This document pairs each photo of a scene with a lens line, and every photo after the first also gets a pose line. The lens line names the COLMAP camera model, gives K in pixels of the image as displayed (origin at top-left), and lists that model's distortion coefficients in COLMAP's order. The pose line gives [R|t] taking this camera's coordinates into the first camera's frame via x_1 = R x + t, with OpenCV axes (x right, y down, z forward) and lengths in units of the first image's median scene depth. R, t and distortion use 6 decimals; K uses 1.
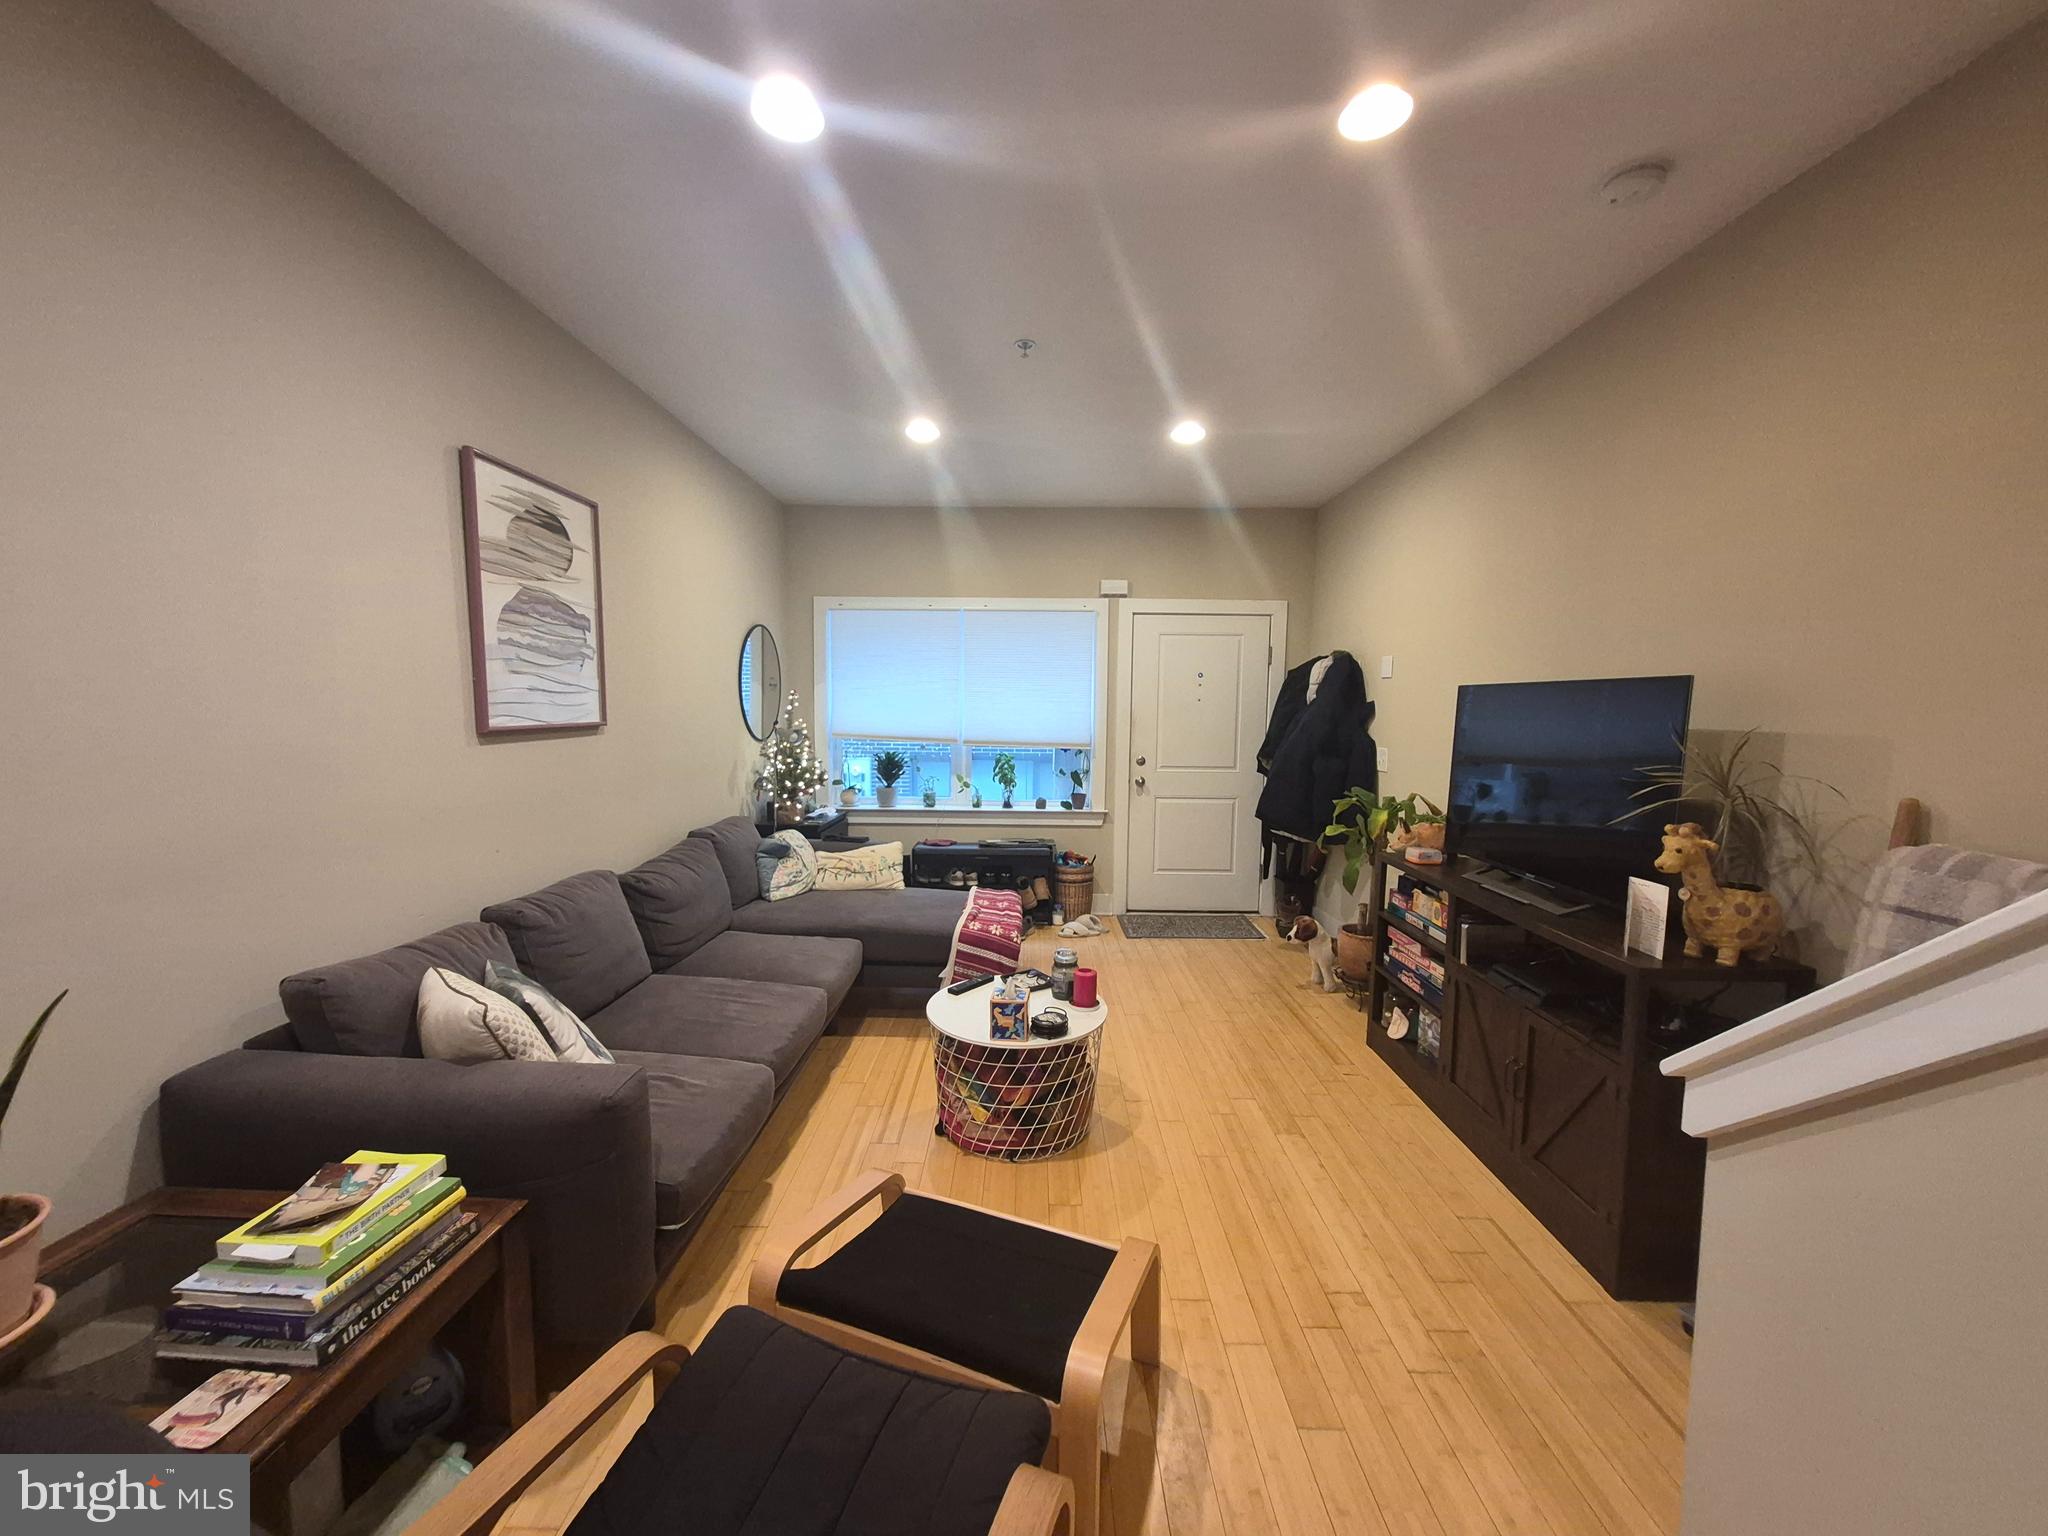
lens RADIAL K [[800.4, 0, 1011.0], [0, 800.4, 775.5], [0, 0, 1]] dist [-0.000040, 0.000025]
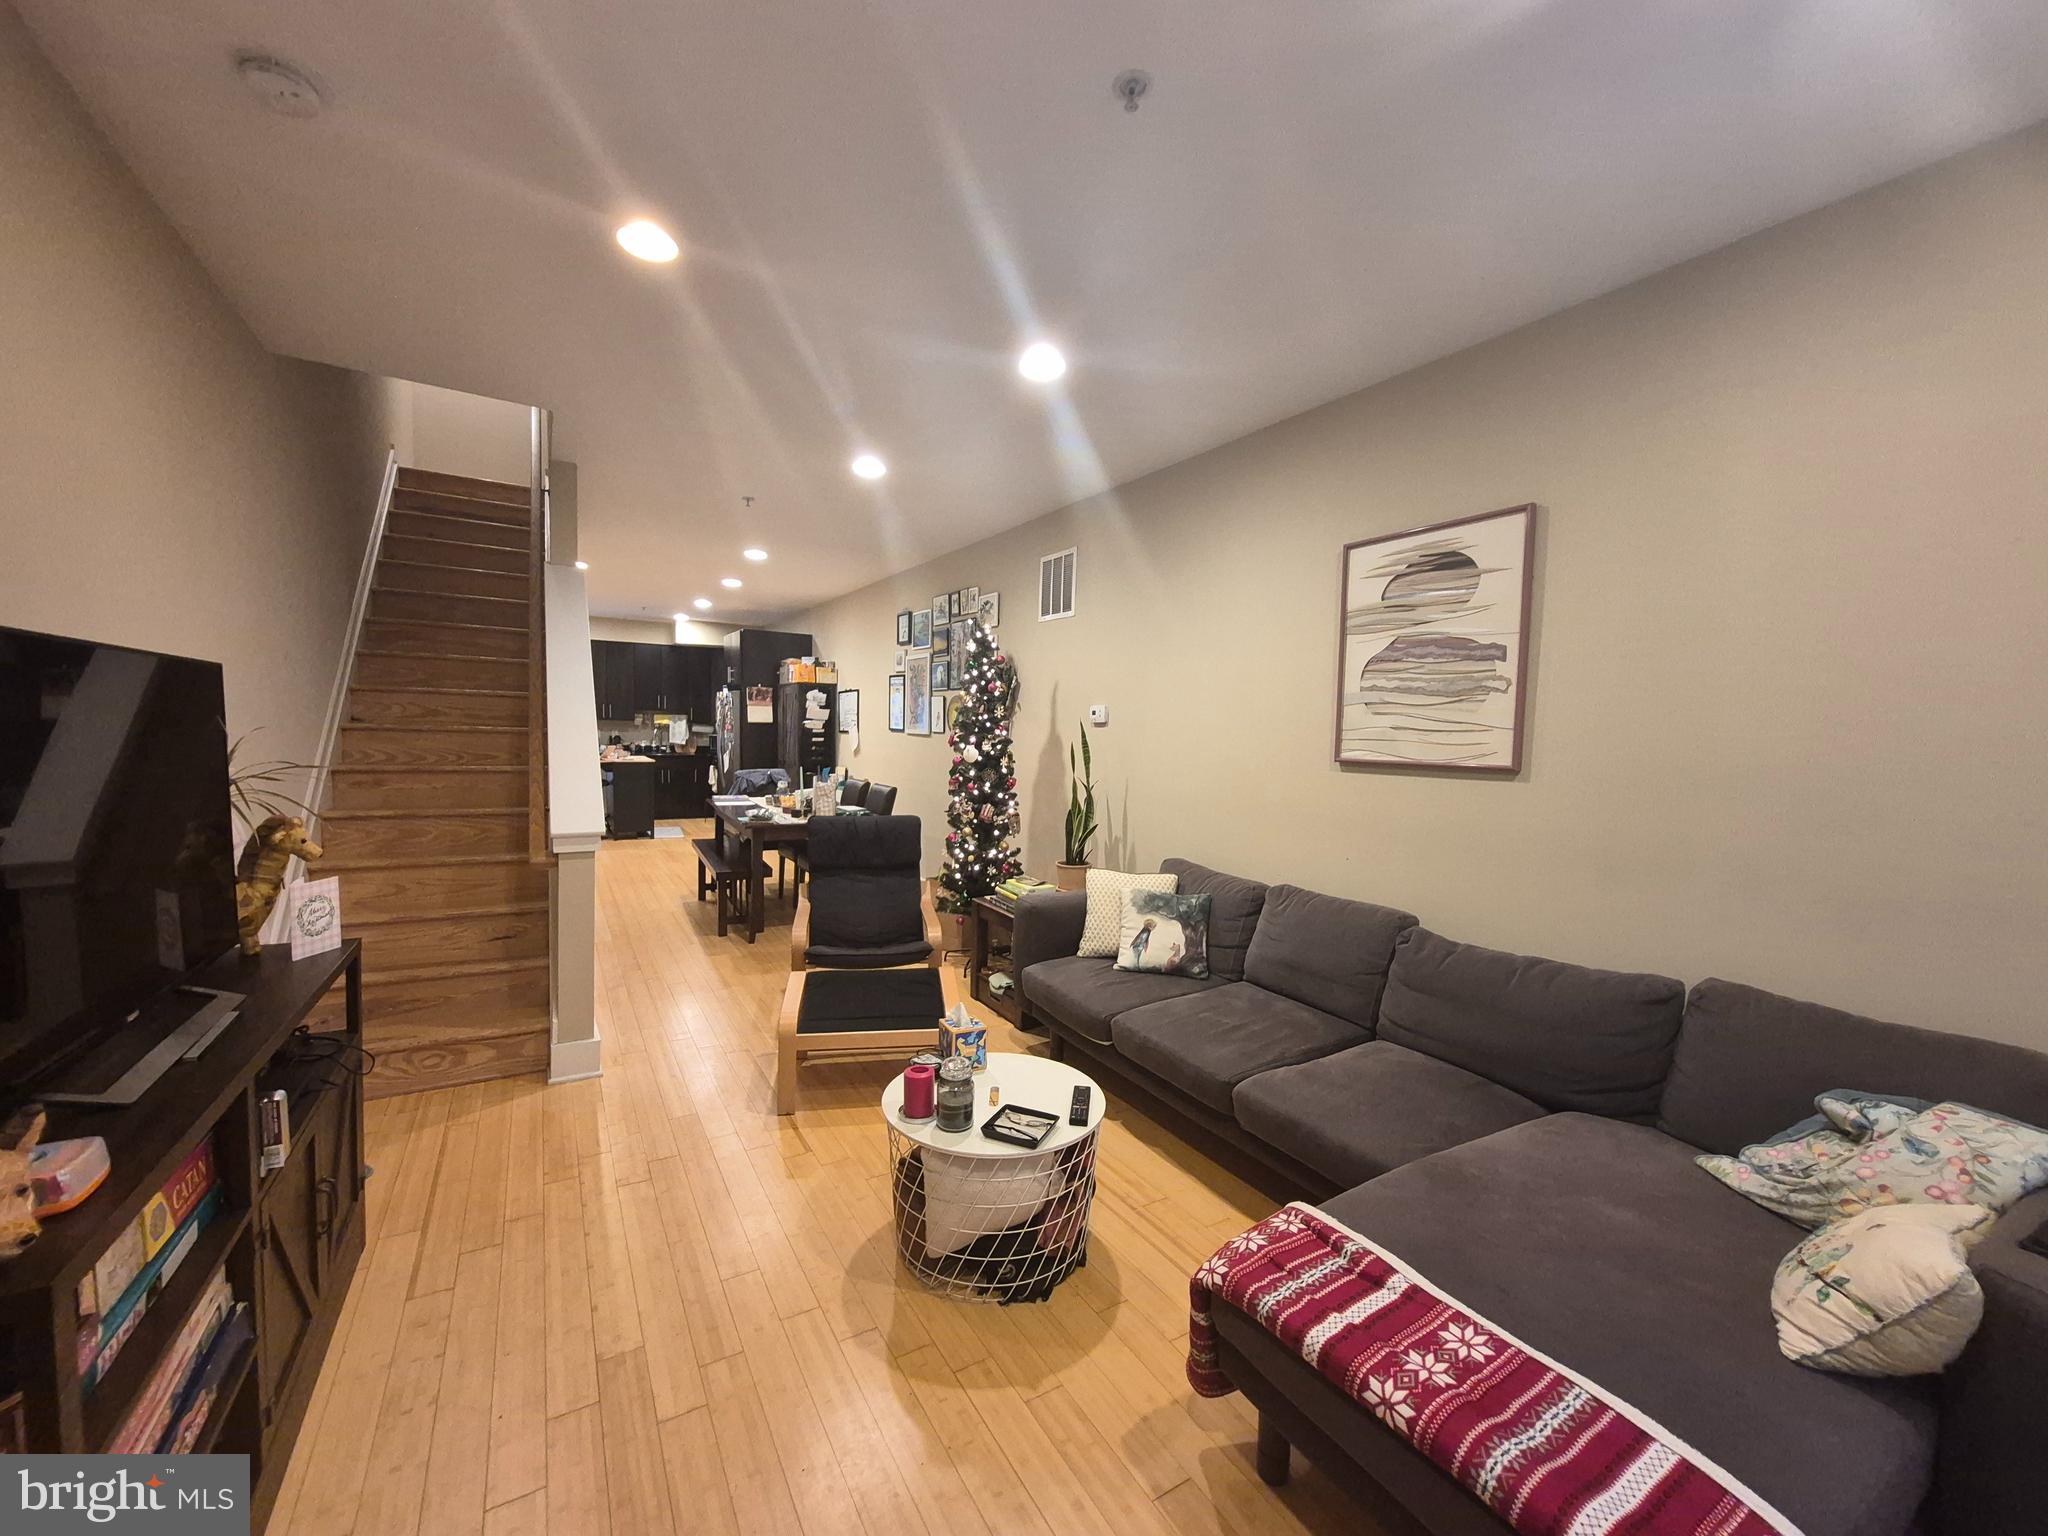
lens RADIAL K [[800.4, 0, 1018.8], [0, 800.4, 771.4], [0, 0, 1]] dist [-0.000040, 0.000025]
pose [[-0.842139, -0.006316, -0.539223, 0.413591], [-0.082842, 0.989577, 0.117789, -0.130843], [0.532859, 0.143865, -0.833885, 1.595035]]
